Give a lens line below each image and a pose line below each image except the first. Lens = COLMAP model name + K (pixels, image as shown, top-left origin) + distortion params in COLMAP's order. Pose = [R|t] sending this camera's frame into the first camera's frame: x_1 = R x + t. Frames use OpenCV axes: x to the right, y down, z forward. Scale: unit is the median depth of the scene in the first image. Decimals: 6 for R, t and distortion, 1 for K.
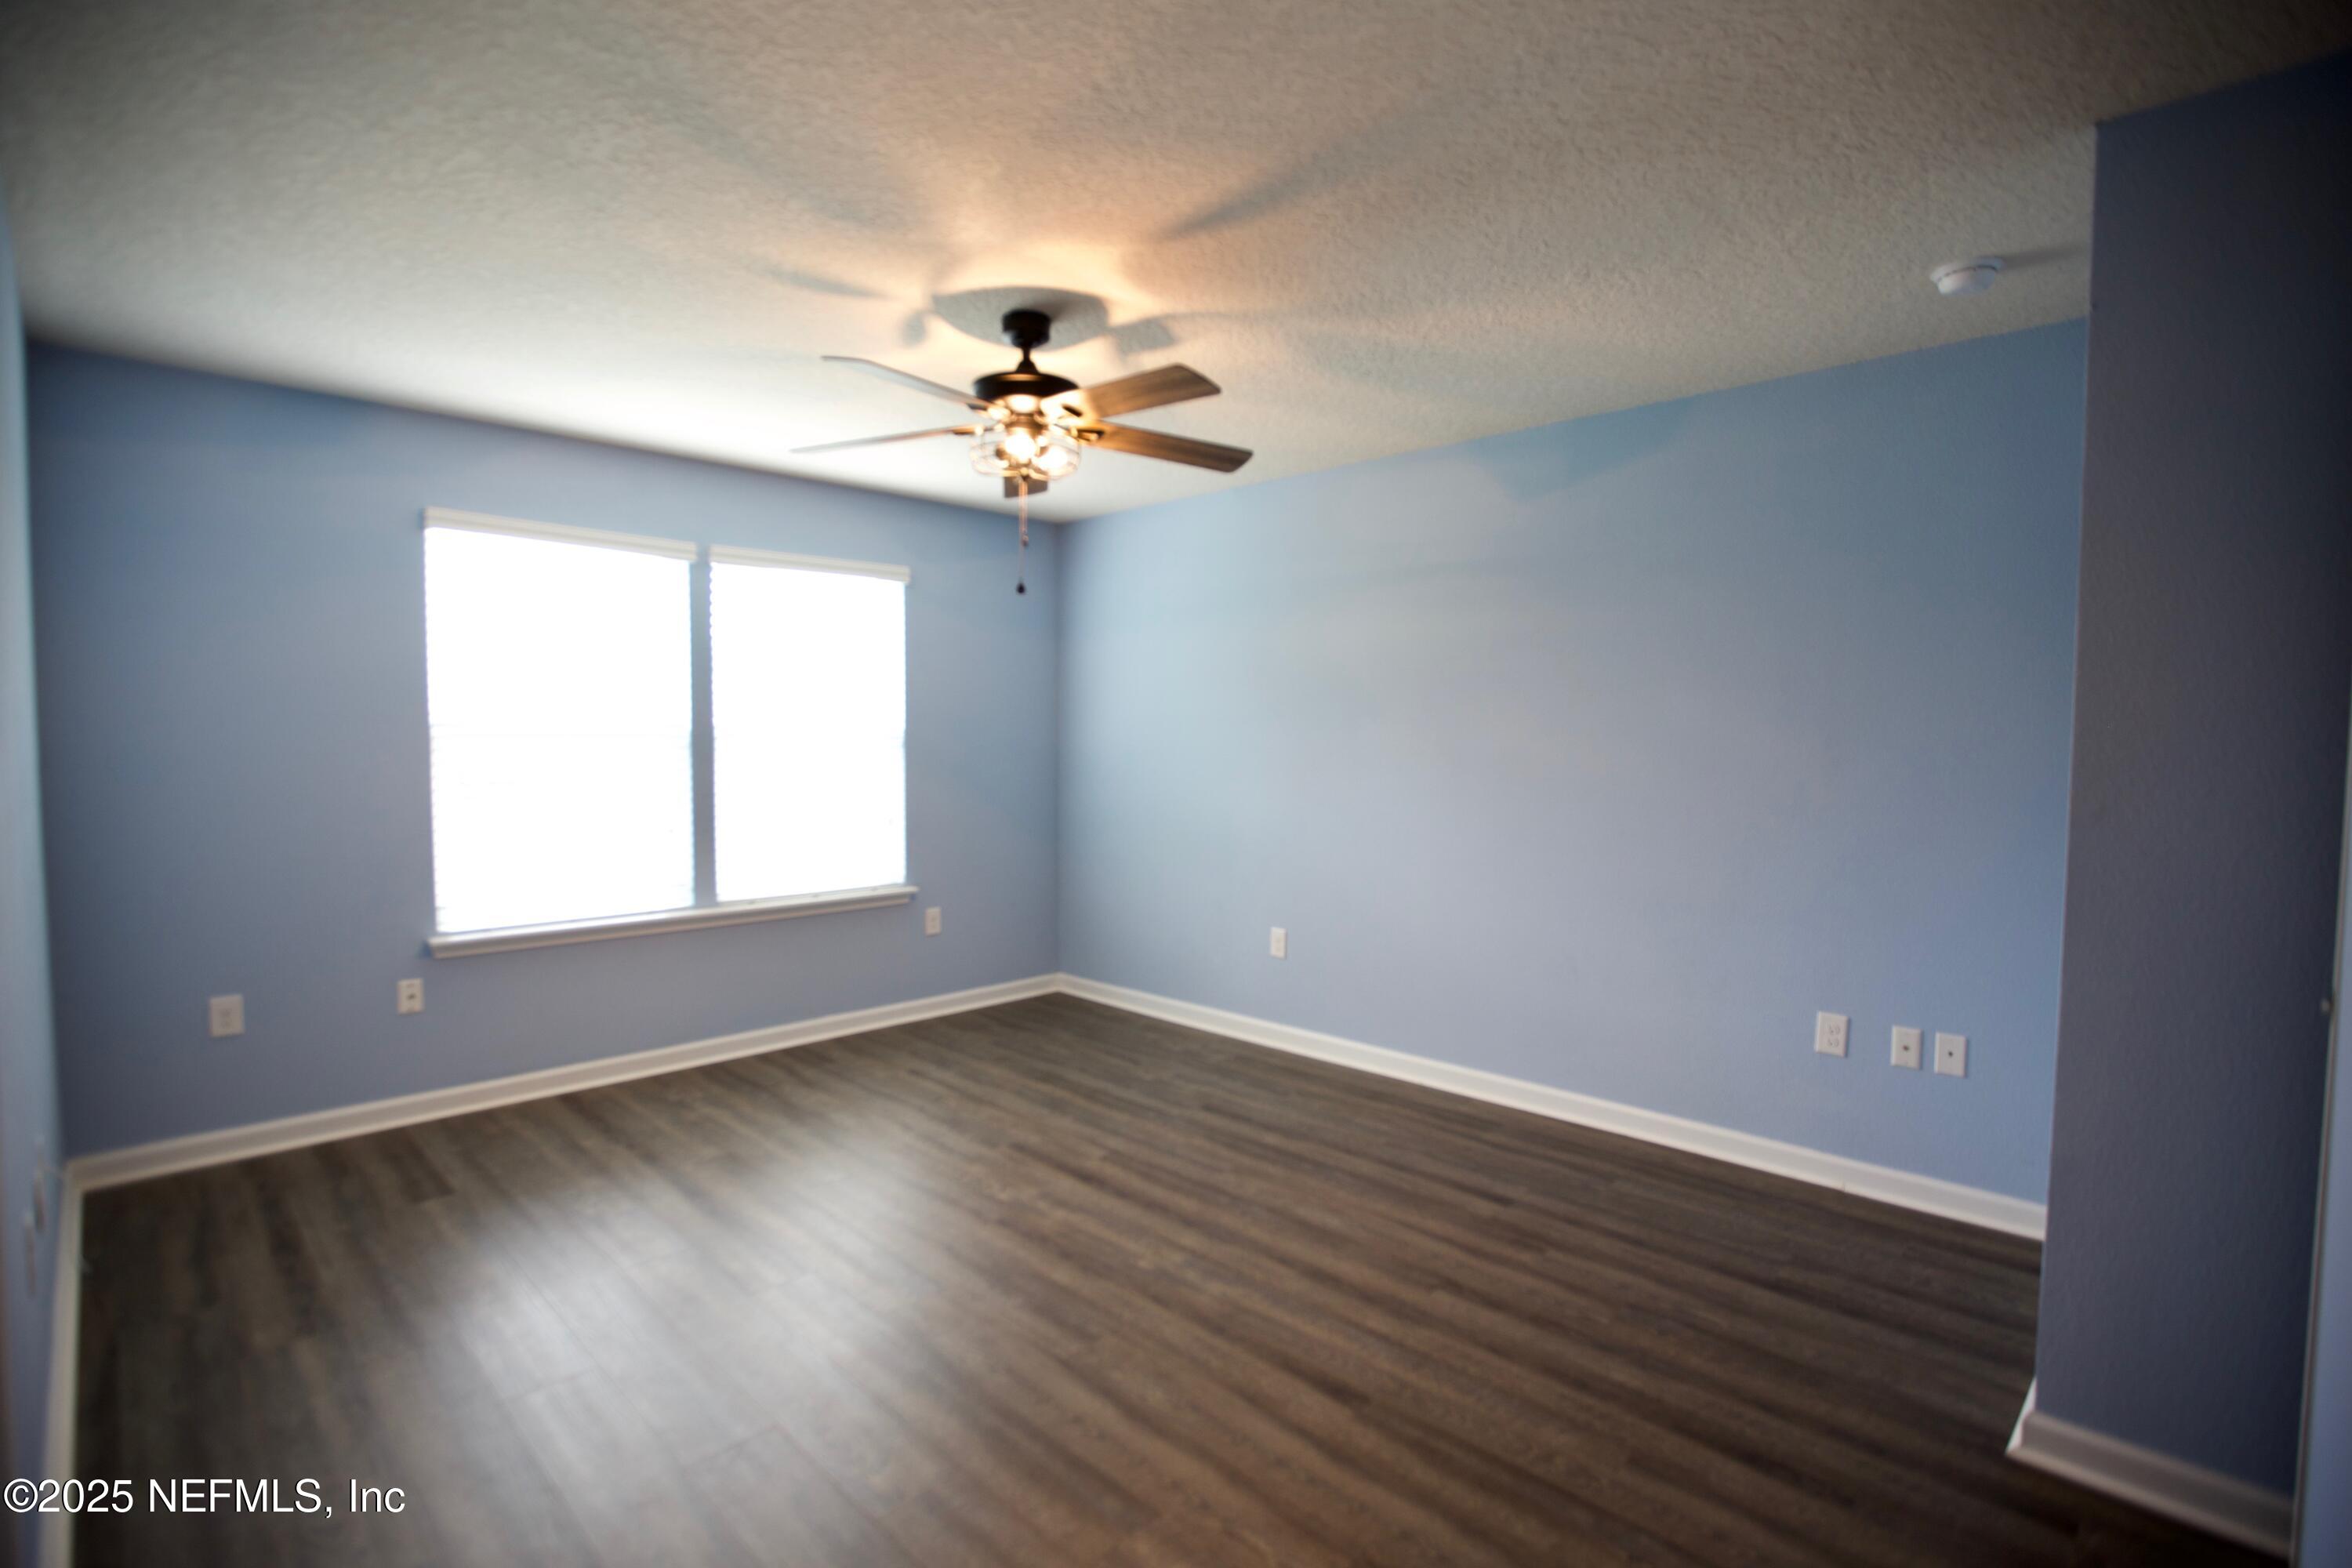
lens RADIAL K [[1082.7, 0, 1171.5], [0, 1082.7, 795.4], [0, 0, 1]] dist [-0.028630, 0.000515]
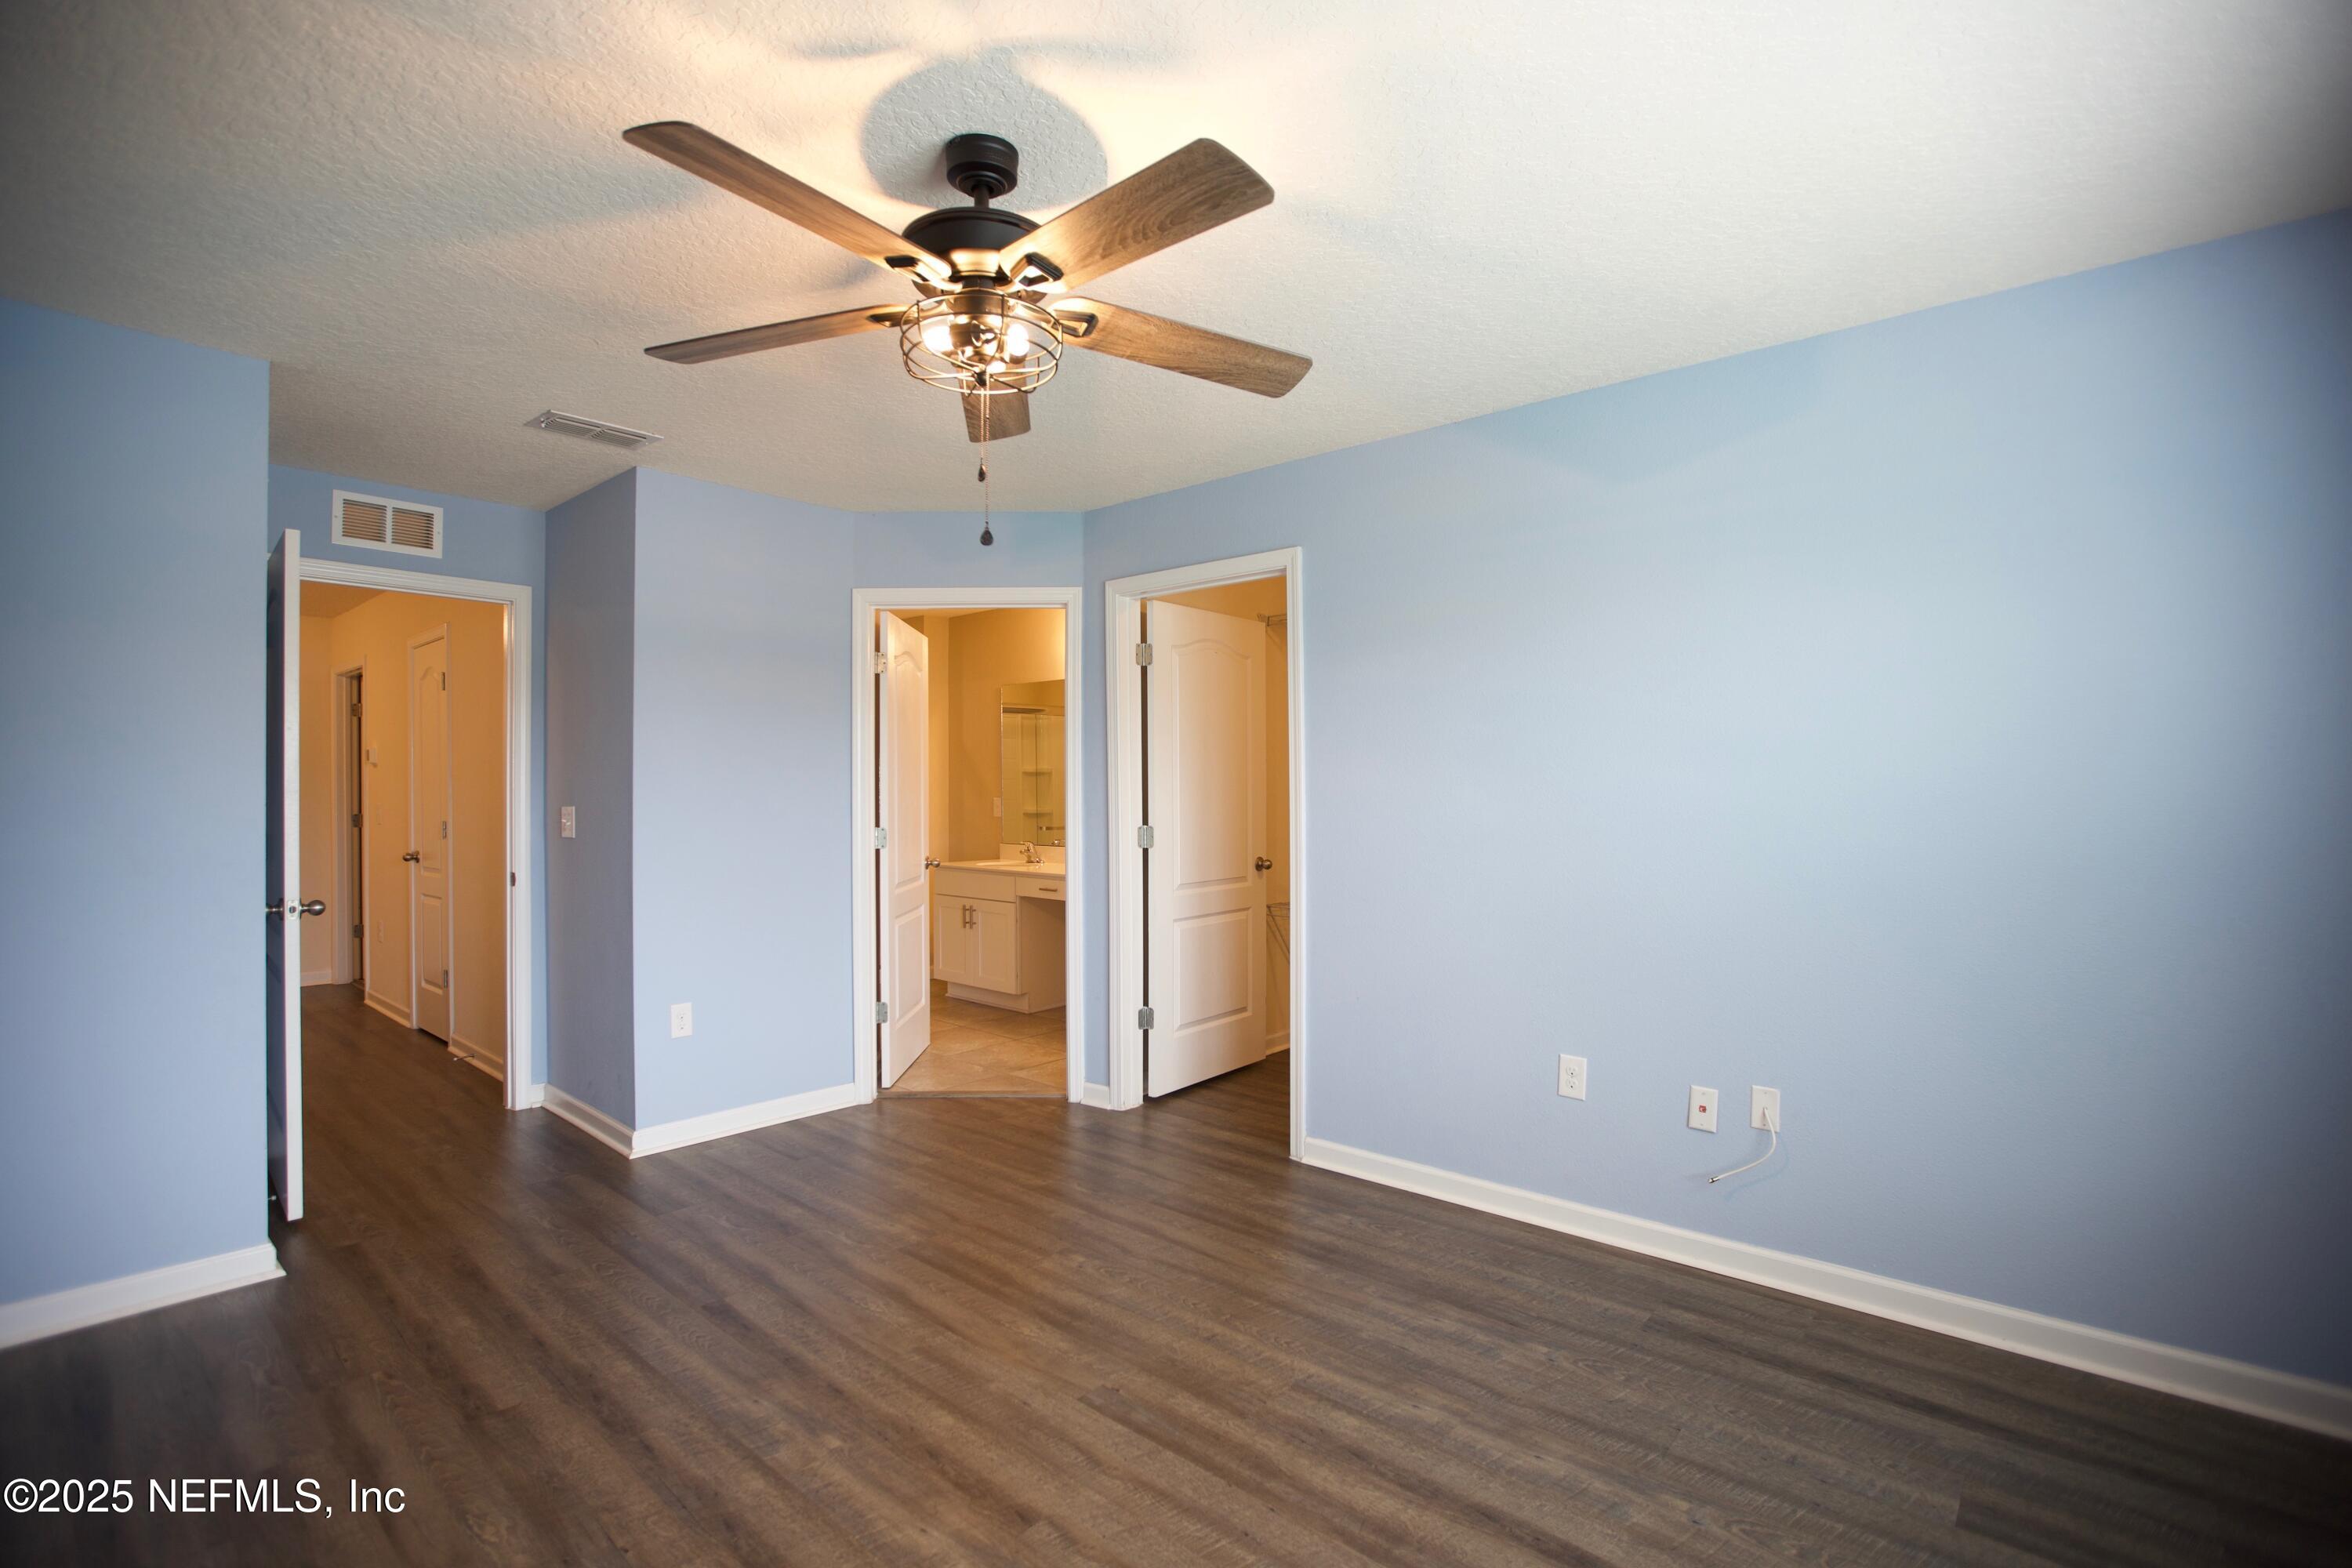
lens RADIAL K [[1058.3, 0, 1176.0], [0, 1058.3, 784.0], [0, 0, 1]] dist [-0.023471, 0.000373]
pose [[-0.998318, 0.000266, -0.057973, -0.196680], [-0.002227, 0.999075, 0.042936, -0.059259], [0.057931, 0.042992, -0.997394, 1.504453]]
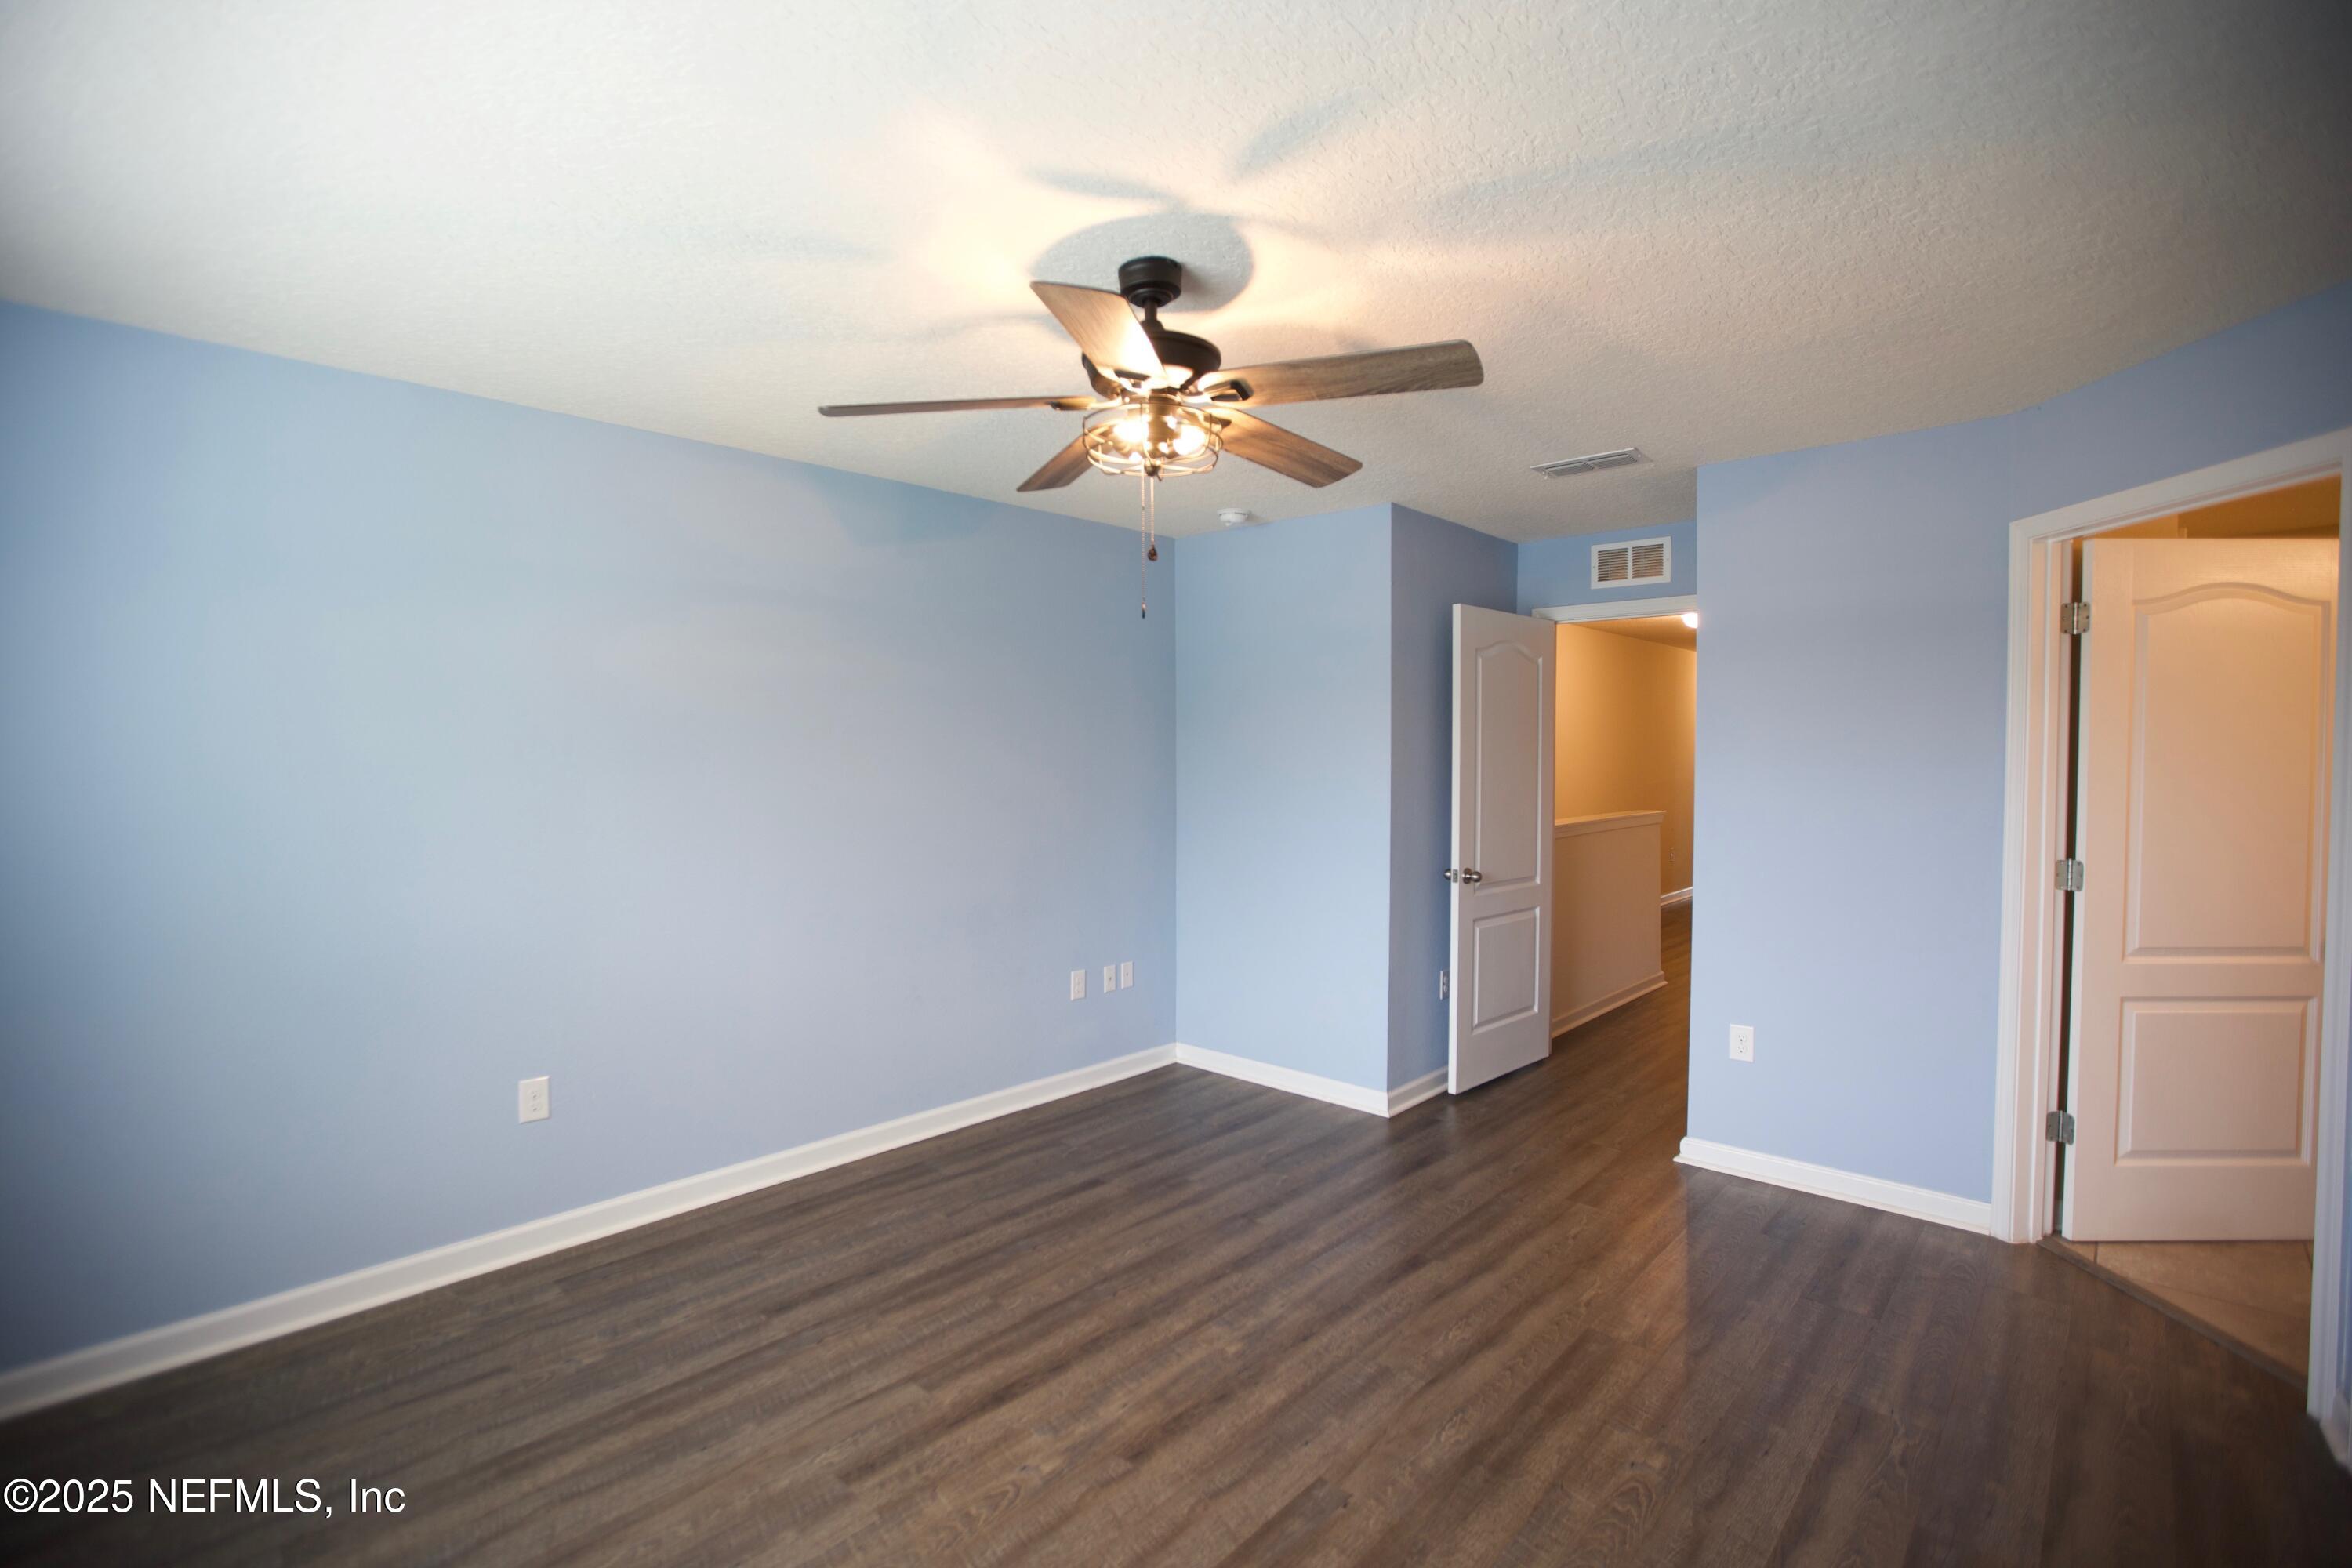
lens RADIAL K [[1082.7, 0, 1171.5], [0, 1082.7, 795.4], [0, 0, 1]] dist [-0.028630, 0.000515]
pose [[-0.035793, -0.035495, 0.998729, -0.820745], [0.051072, 0.997998, 0.037299, -0.075951], [-0.998053, 0.052342, -0.033908, 0.916423]]
